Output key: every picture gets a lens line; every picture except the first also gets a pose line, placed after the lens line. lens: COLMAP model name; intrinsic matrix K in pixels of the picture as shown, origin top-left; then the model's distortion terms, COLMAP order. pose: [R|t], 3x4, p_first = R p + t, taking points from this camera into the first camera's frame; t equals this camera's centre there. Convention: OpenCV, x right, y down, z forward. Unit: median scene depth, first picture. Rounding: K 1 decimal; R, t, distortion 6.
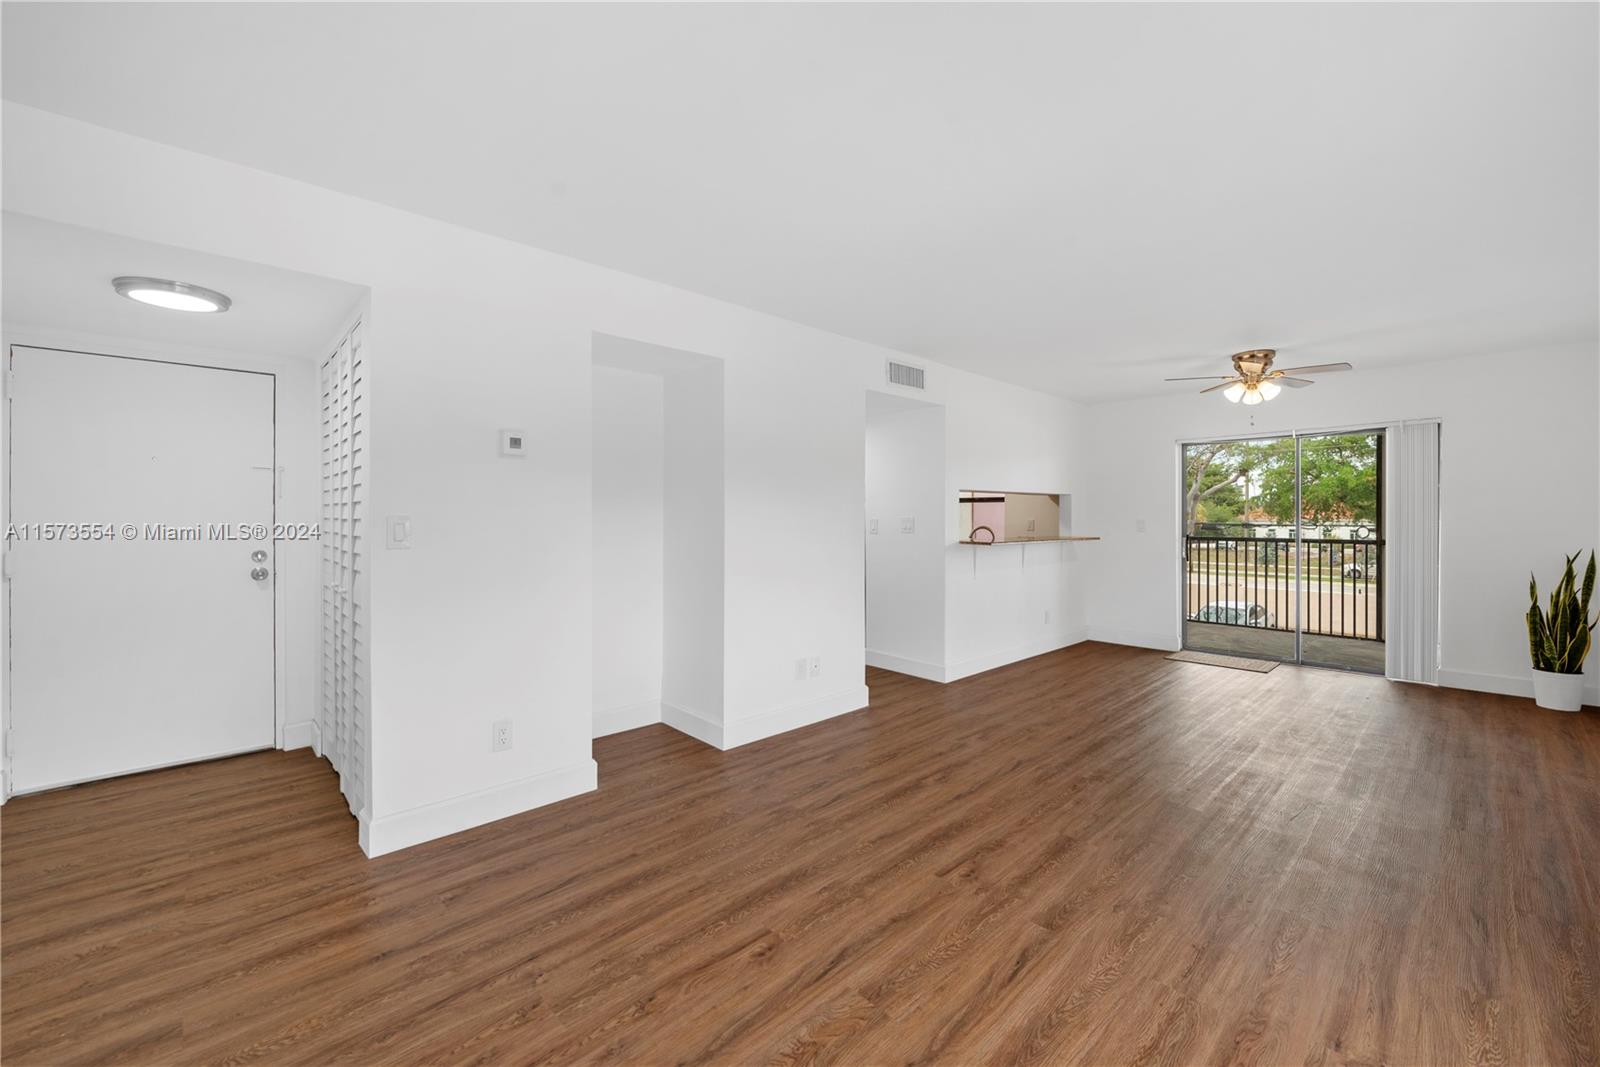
lens RADIAL K [[650.9, 0, 814.9], [0, 650.9, 508.7], [0, 0, 1]] dist [-0.003296, -0.001208]
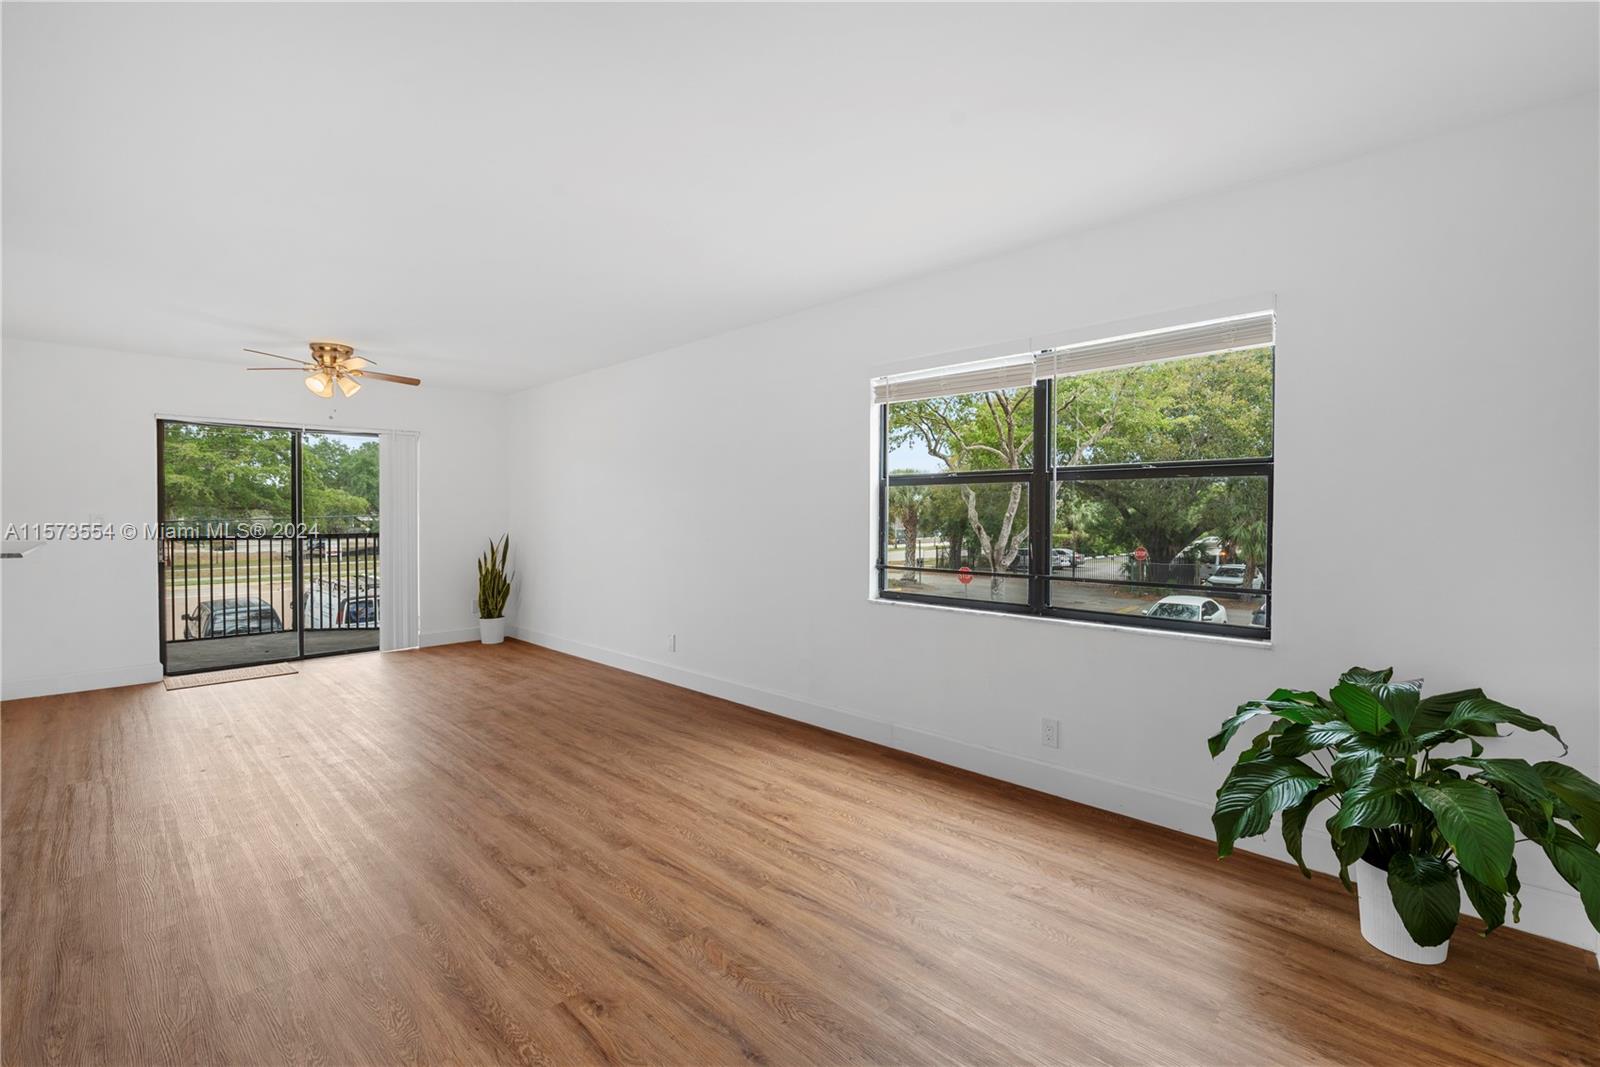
lens RADIAL K [[711.3, 0, 800.9], [0, 711.3, 535.7], [0, 0, 1]] dist [-0.009968, 0.000195]
pose [[-0.035254, -0.032510, 0.998849, -0.544840], [-0.011344, 0.999419, 0.032128, 0.005621], [-0.999314, -0.010198, -0.035602, 0.405082]]
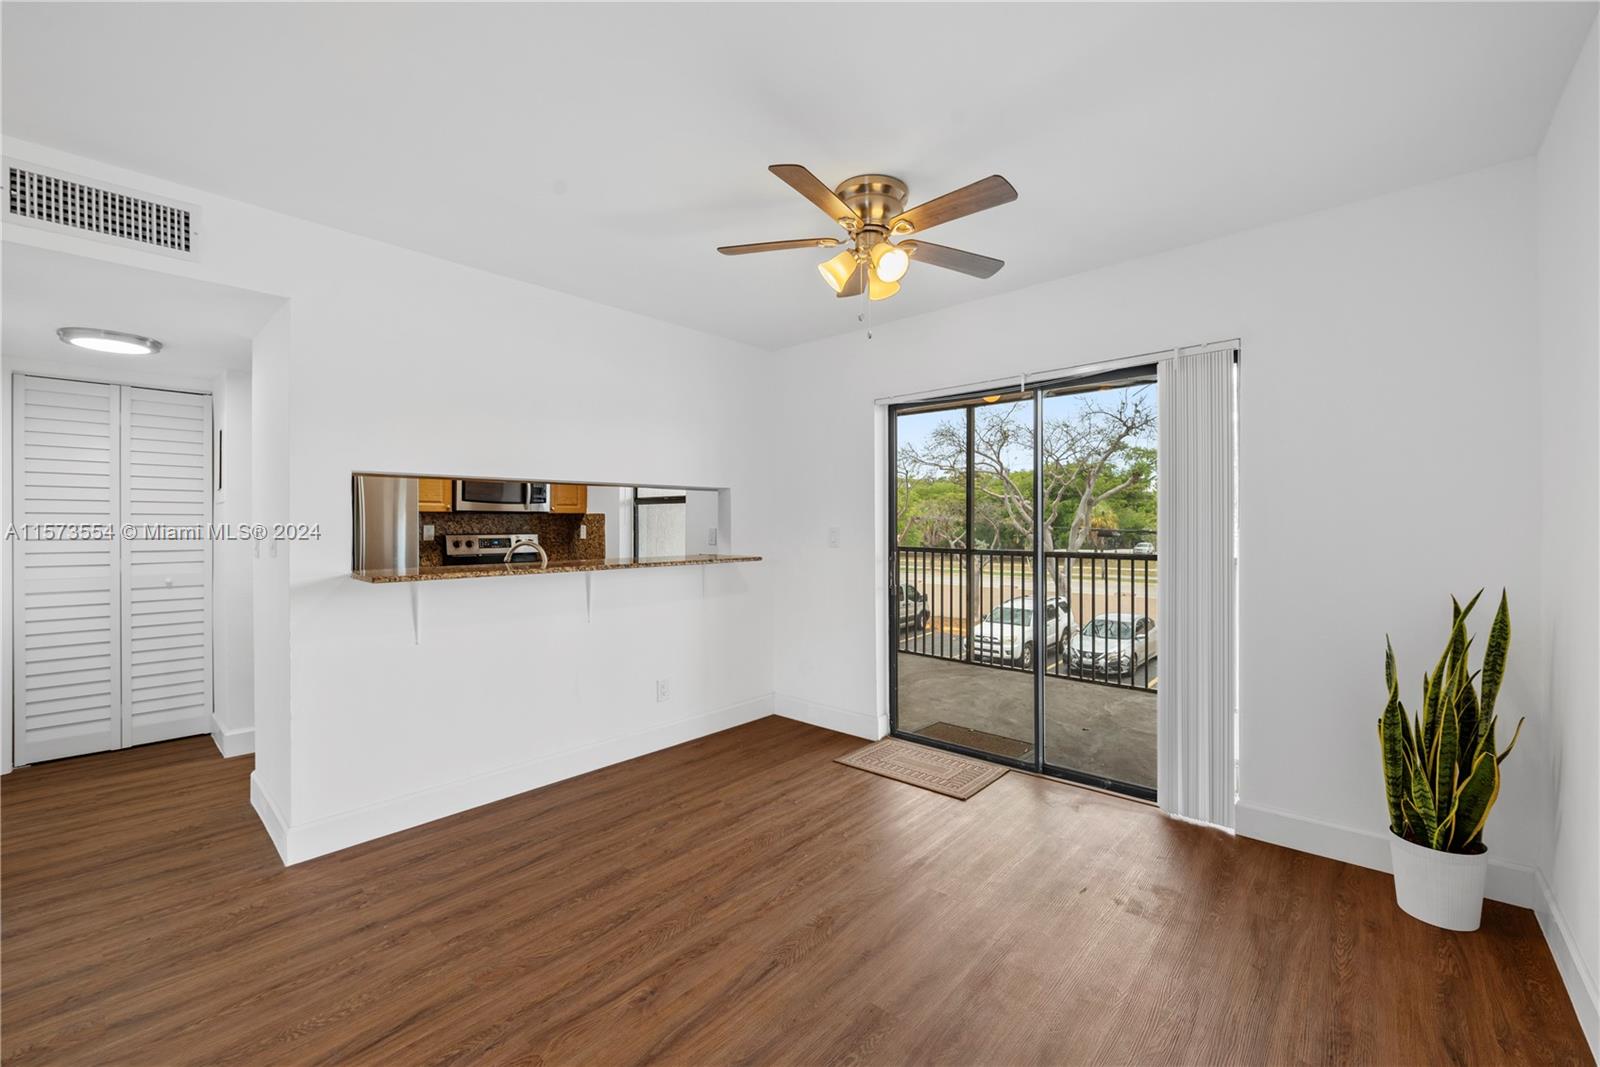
lens RADIAL K [[650.9, 0, 812.9], [0, 650.9, 522.2], [0, 0, 1]] dist [-0.003296, -0.001208]
pose [[0.995778, -0.002951, 0.091743, 0.728693], [0.002141, 0.999958, 0.008932, 0.007754], [-0.091765, -0.008698, 0.995743, 0.639404]]
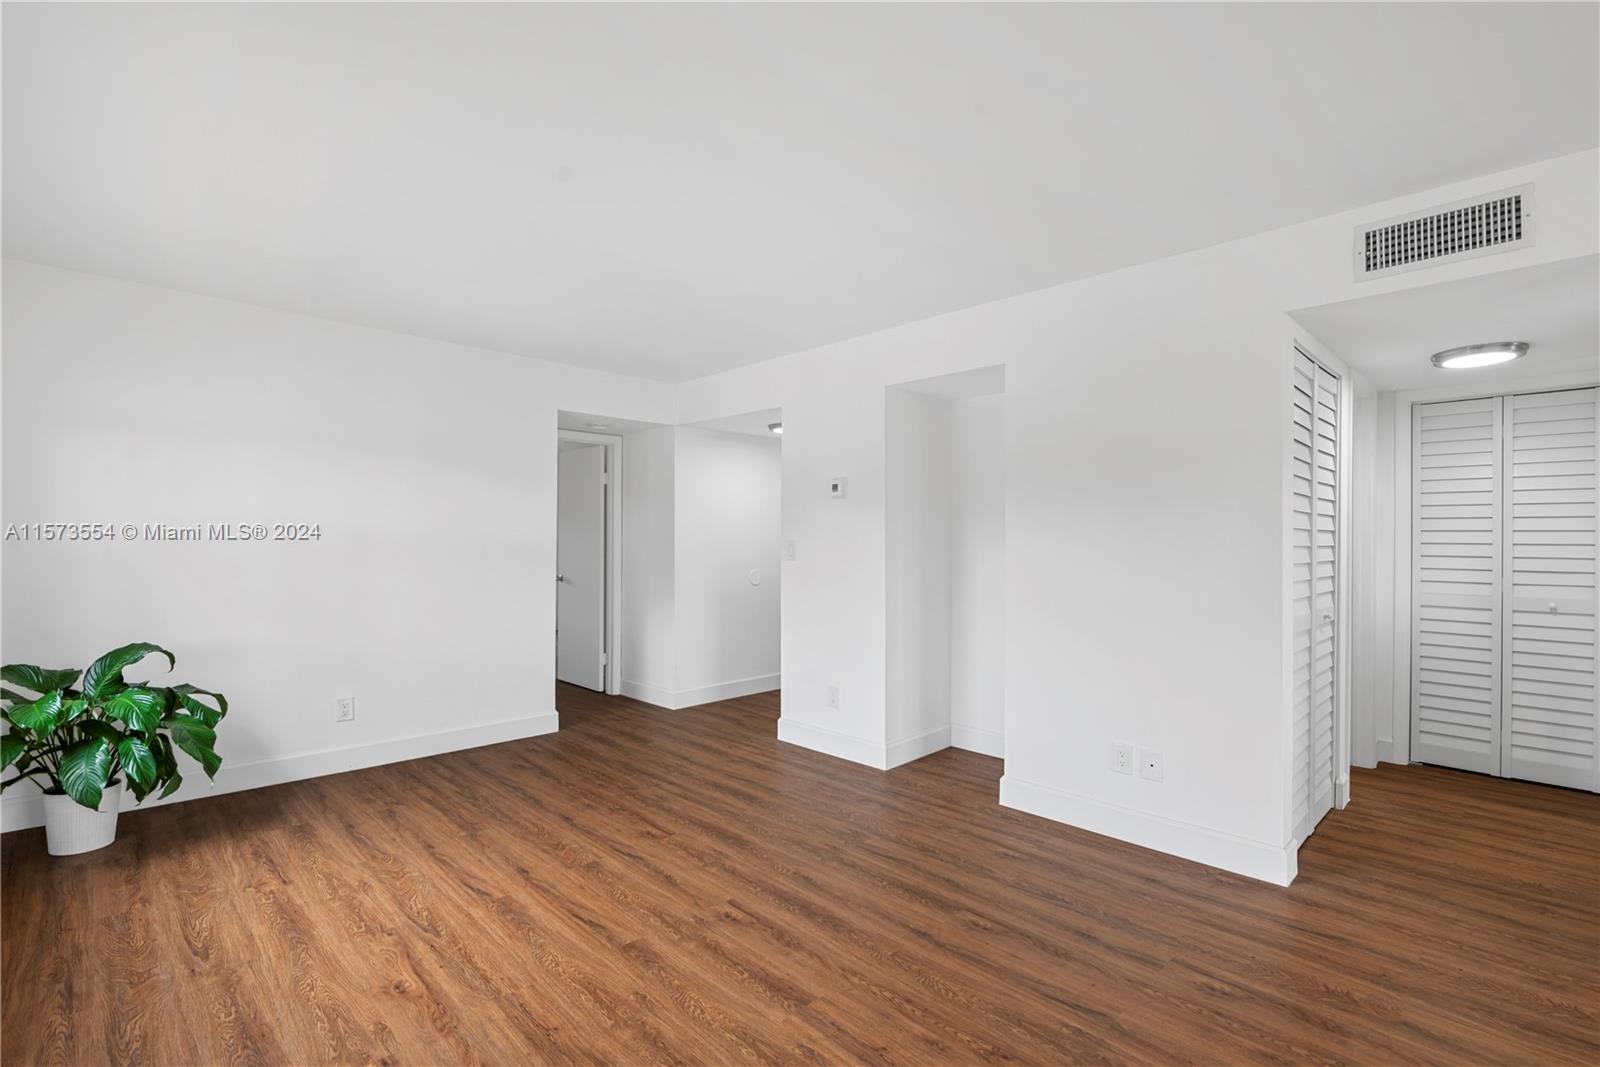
lens RADIAL K [[711.3, 0, 790.1], [0, 711.3, 537.2], [0, 0, 1]] dist [-0.009968, 0.000195]
pose [[0.003863, -0.004882, -0.999981, 0.819850], [0.007457, 0.999960, -0.004853, 0.008089], [0.999965, -0.007438, 0.003899, 0.699525]]
